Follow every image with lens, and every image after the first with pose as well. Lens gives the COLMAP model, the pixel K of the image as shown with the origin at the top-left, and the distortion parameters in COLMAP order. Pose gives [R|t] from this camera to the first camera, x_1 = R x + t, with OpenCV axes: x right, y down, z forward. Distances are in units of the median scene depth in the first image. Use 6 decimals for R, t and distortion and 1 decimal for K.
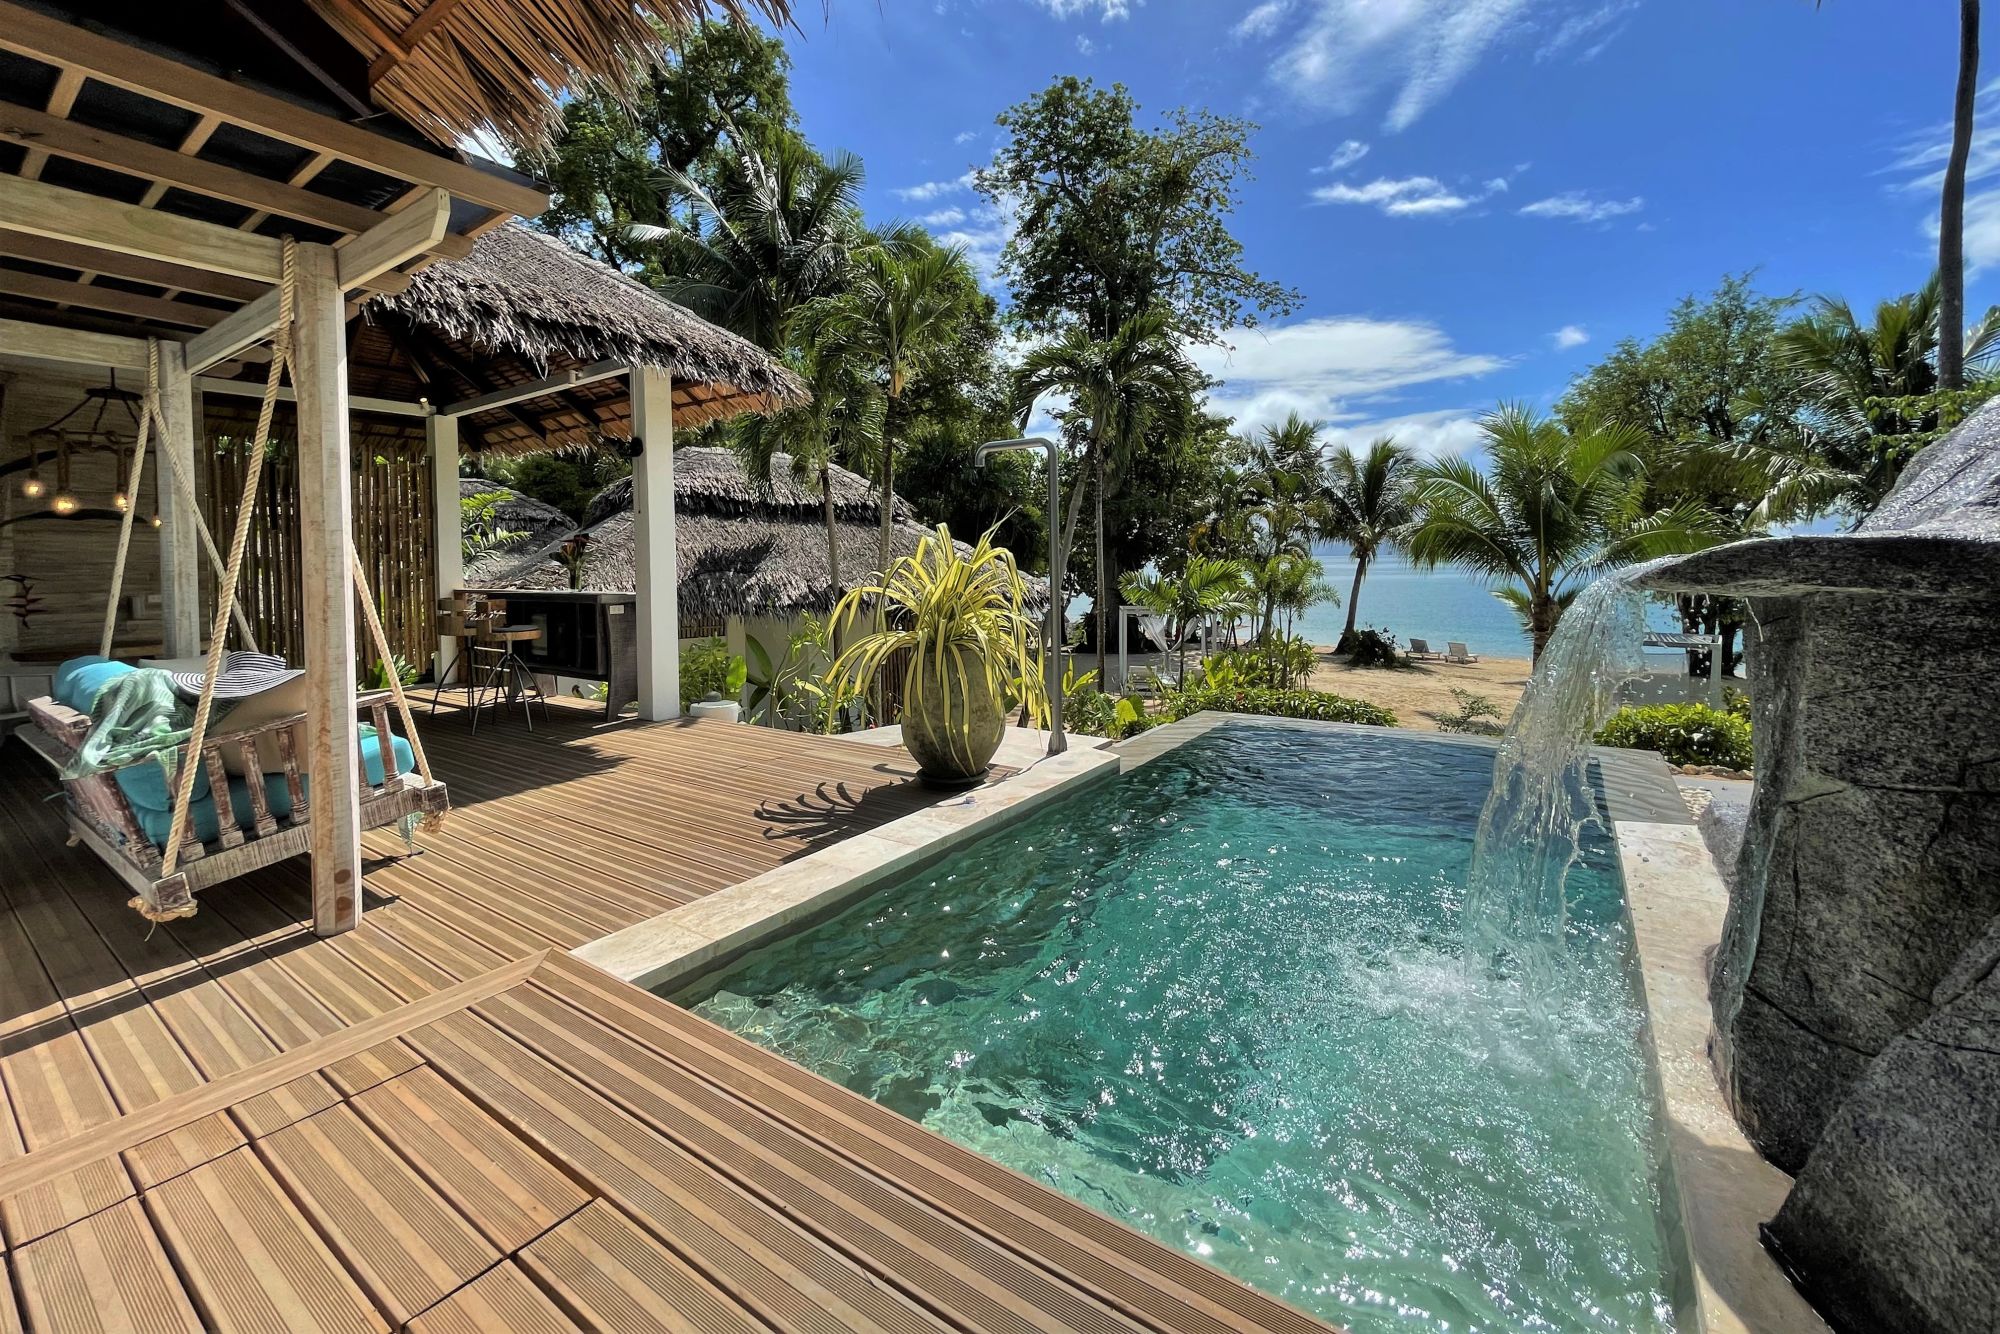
lens RADIAL K [[813.6, 0, 997.8], [0, 813.6, 583.6], [0, 0, 1]] dist [0.000841, 0.000122]
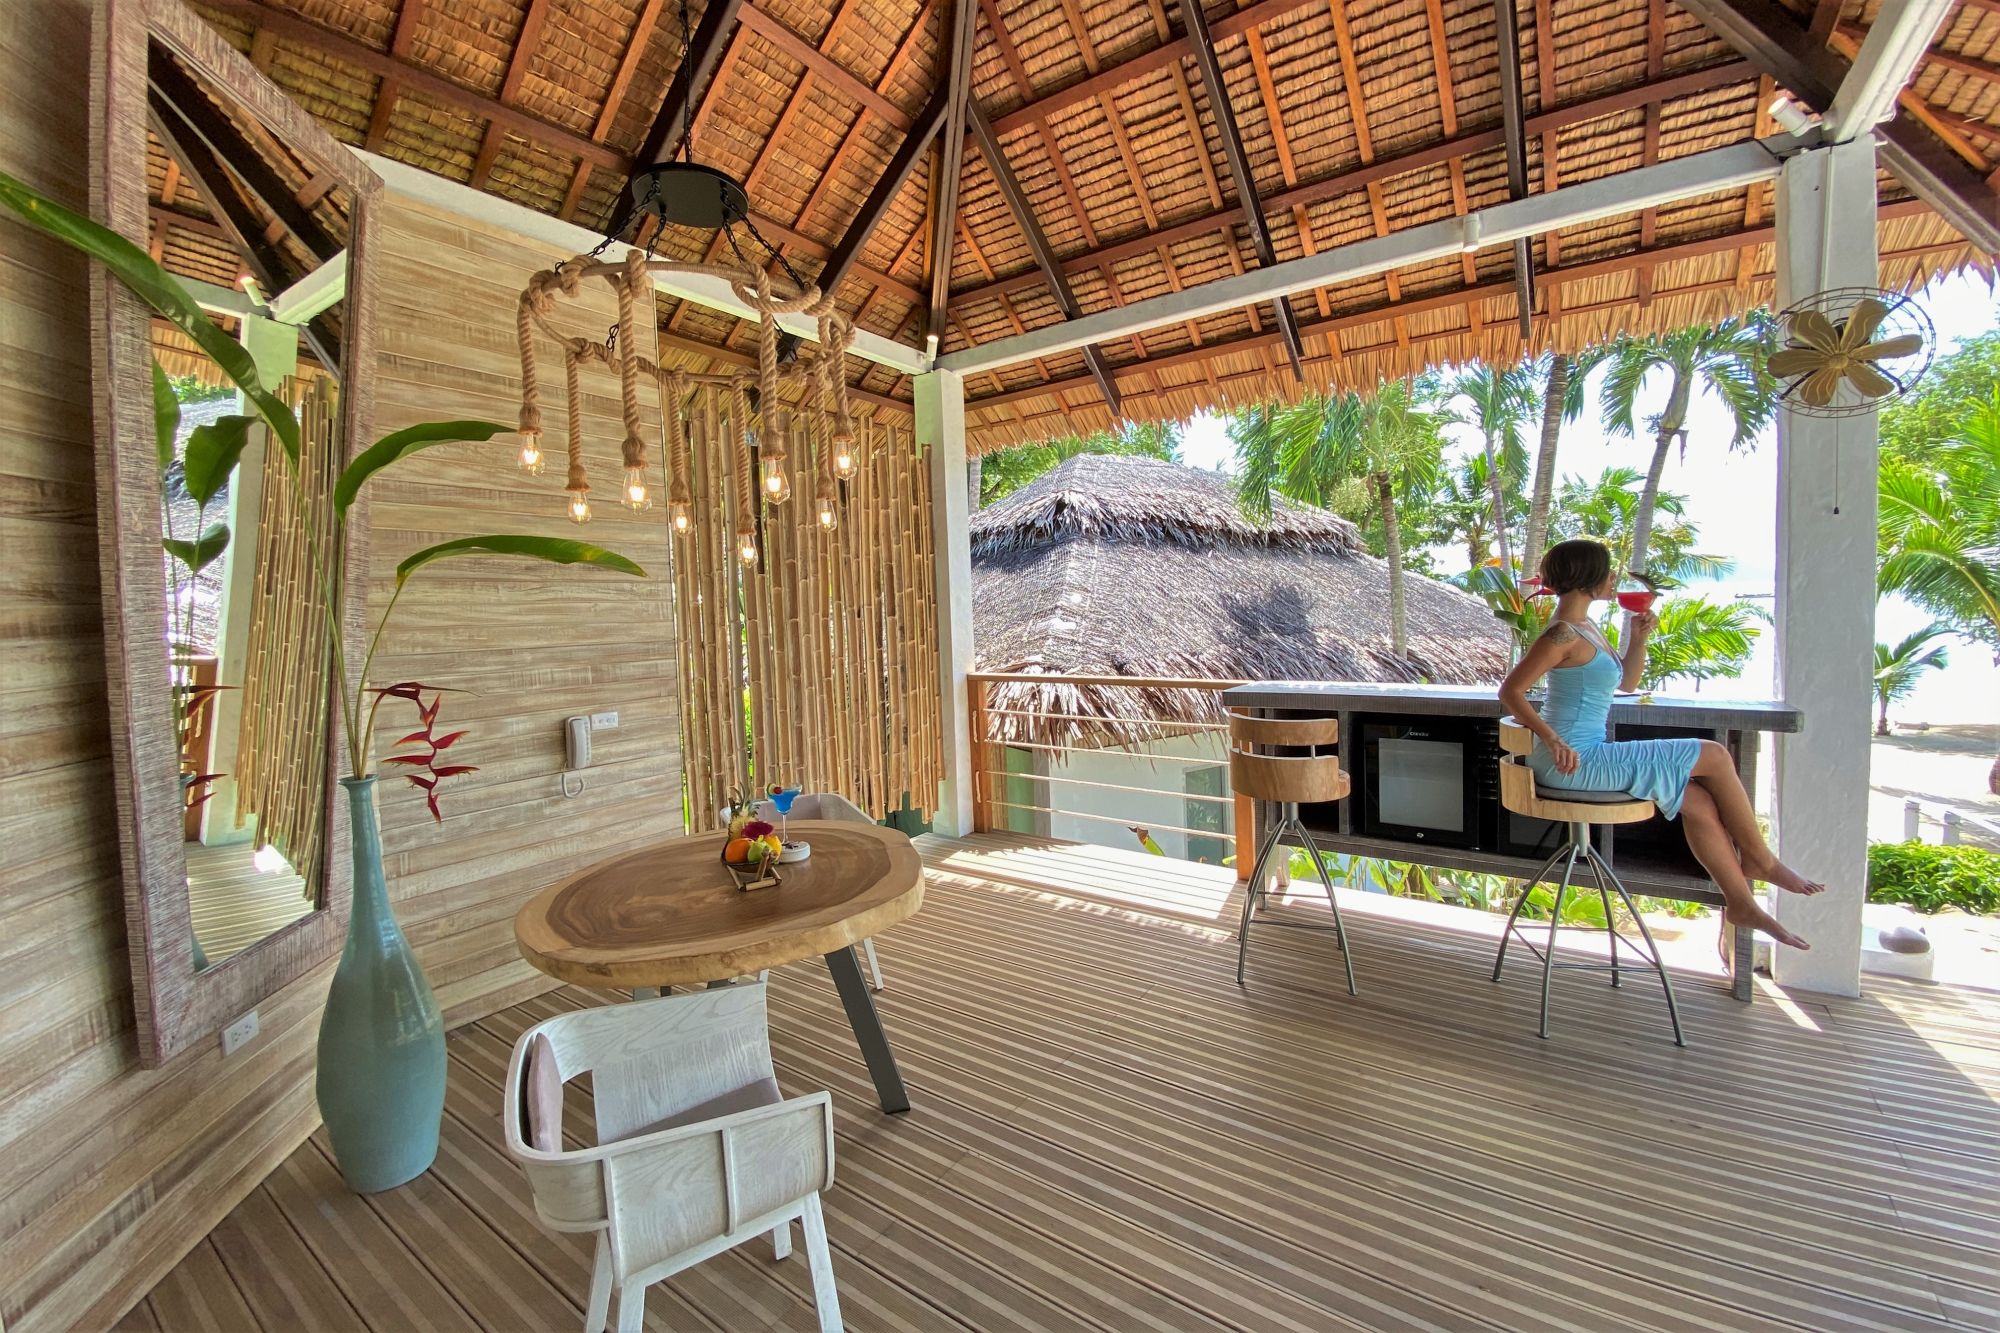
lens RADIAL K [[803.7, 0, 1000.0], [0, 803.7, 666.5], [0, 0, 1]] dist [-0.000313, -0.000096]
pose [[0.999789, -0.019585, -0.006274, -0.645260], [0.019847, 0.998798, 0.044810, -0.023829], [0.005389, -0.044925, 0.998976, 0.423442]]
